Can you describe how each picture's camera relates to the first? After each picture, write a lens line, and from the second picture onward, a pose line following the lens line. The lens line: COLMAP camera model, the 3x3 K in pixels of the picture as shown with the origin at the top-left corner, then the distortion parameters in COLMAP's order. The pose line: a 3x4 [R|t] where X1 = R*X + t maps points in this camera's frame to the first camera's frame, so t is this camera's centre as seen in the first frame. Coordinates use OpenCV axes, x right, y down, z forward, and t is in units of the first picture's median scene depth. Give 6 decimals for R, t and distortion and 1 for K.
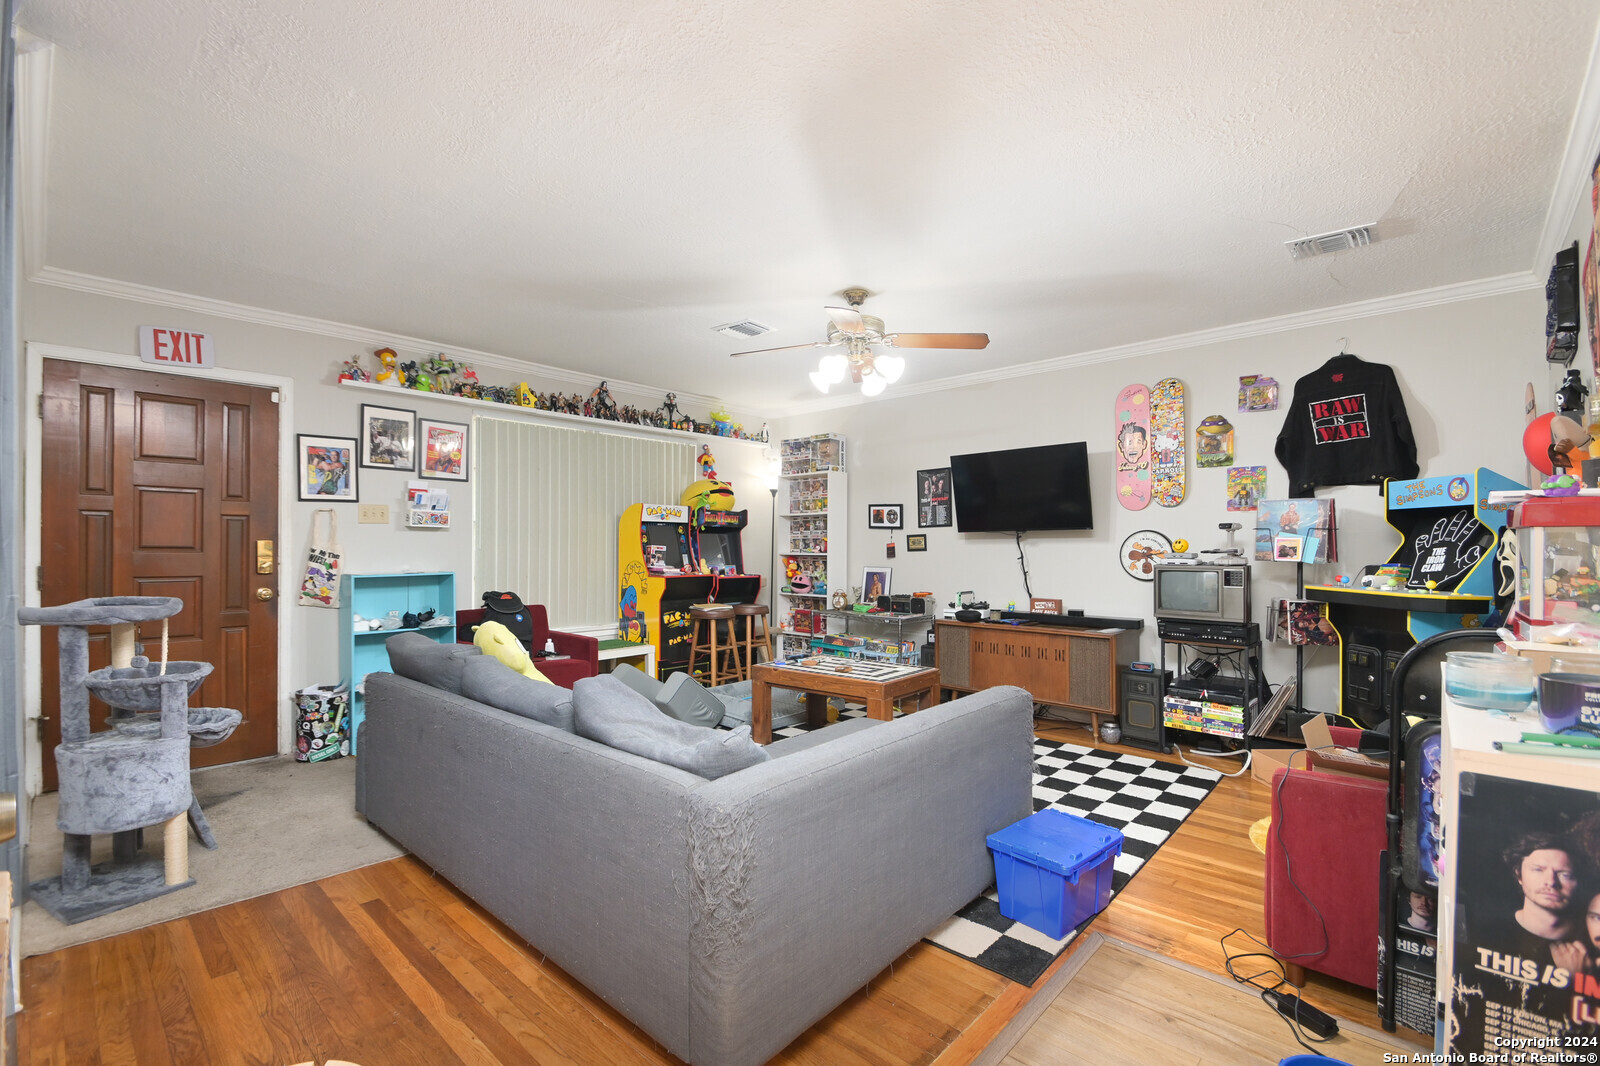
lens RADIAL K [[705.2, 0, 794.1], [0, 705.2, 542.2], [0, 0, 1]] dist [-0.002457, -0.003192]
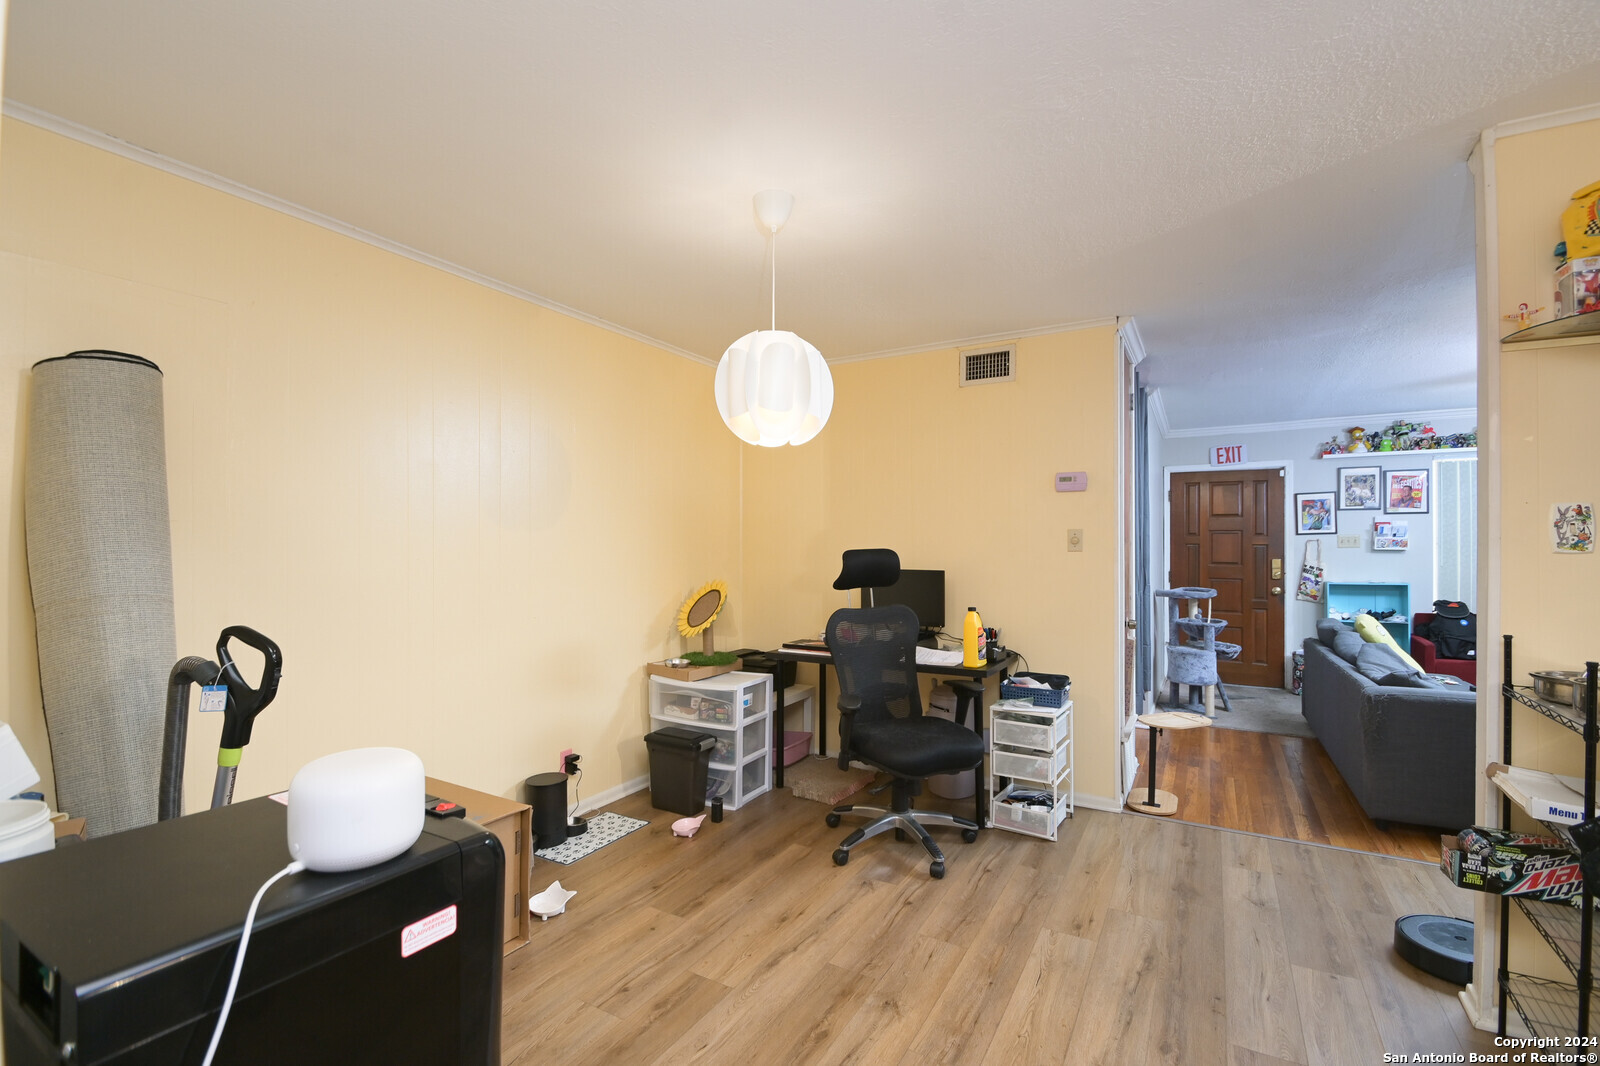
lens RADIAL K [[705.2, 0, 796.7], [0, 705.2, 537.2], [0, 0, 1]] dist [-0.002457, -0.003192]
pose [[0.207613, -0.016920, -0.978065, 0.590518], [0.005751, 0.999854, -0.016076, -0.031275], [0.978194, -0.002287, 0.207680, -0.424747]]
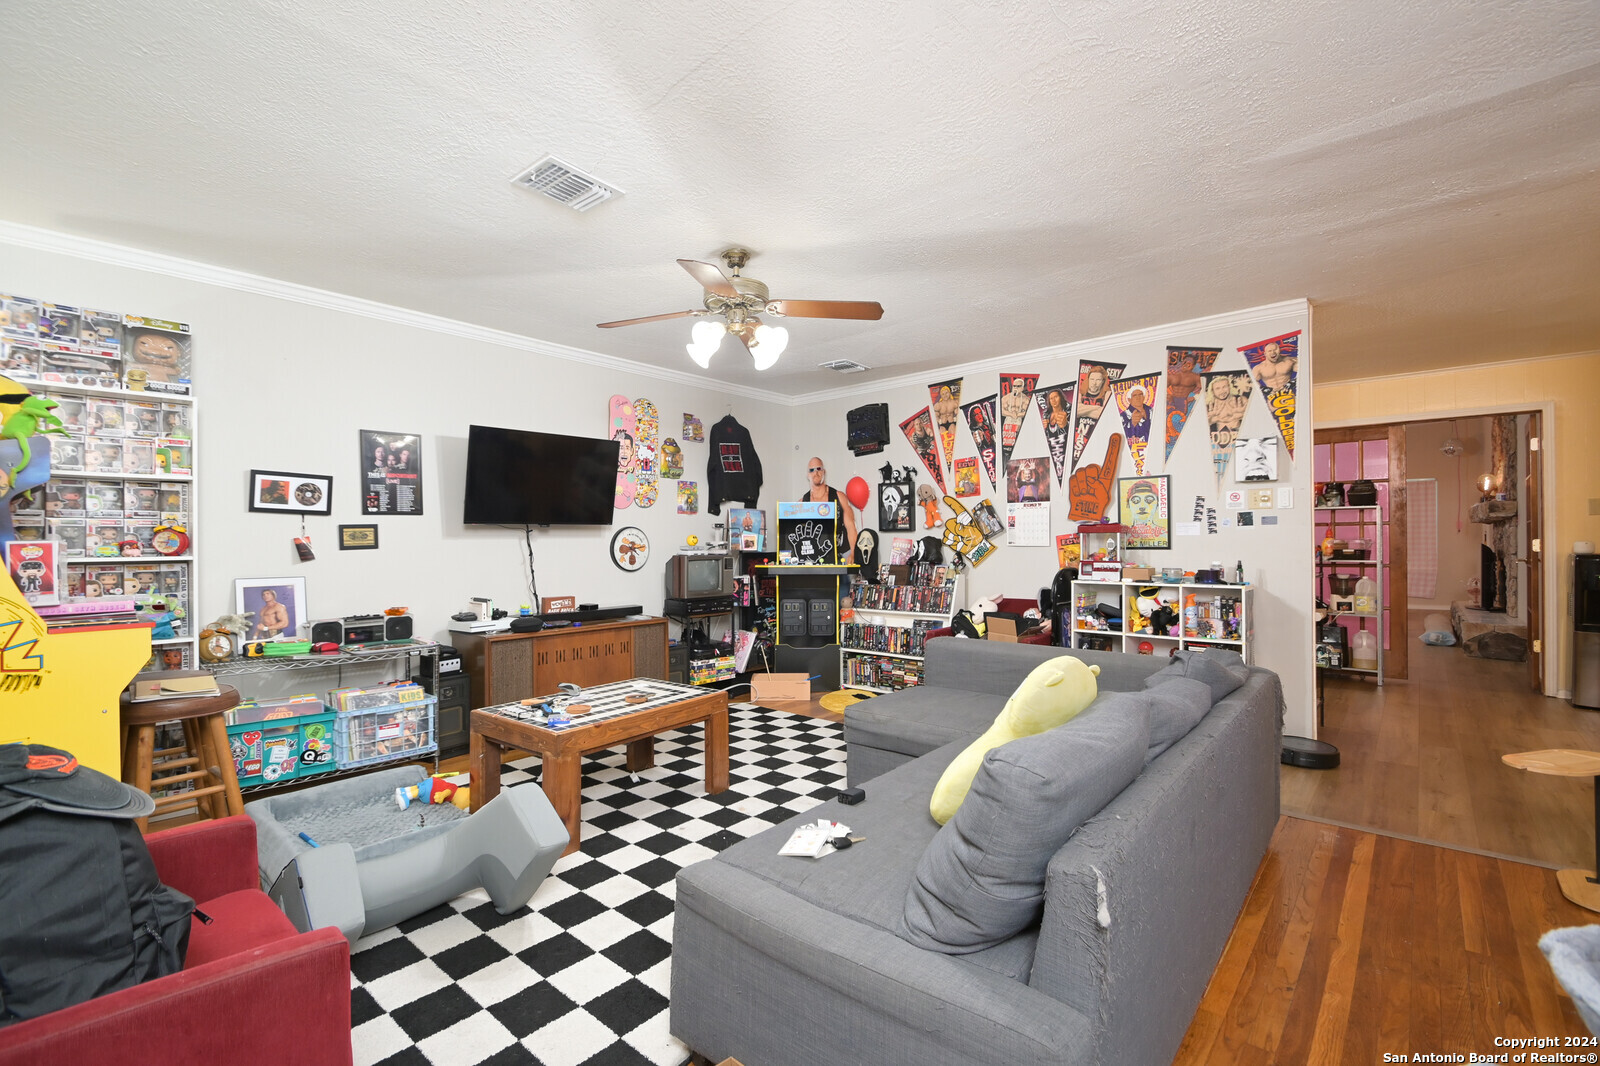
lens RADIAL K [[705.2, 0, 793.0], [0, 705.2, 539.7], [0, 0, 1]] dist [-0.002457, -0.003192]
pose [[-0.030420, 0.002494, 0.999534, -0.726790], [0.000218, 0.999997, -0.002489, 0.007579], [-0.999537, 0.000142, -0.030420, 0.871201]]
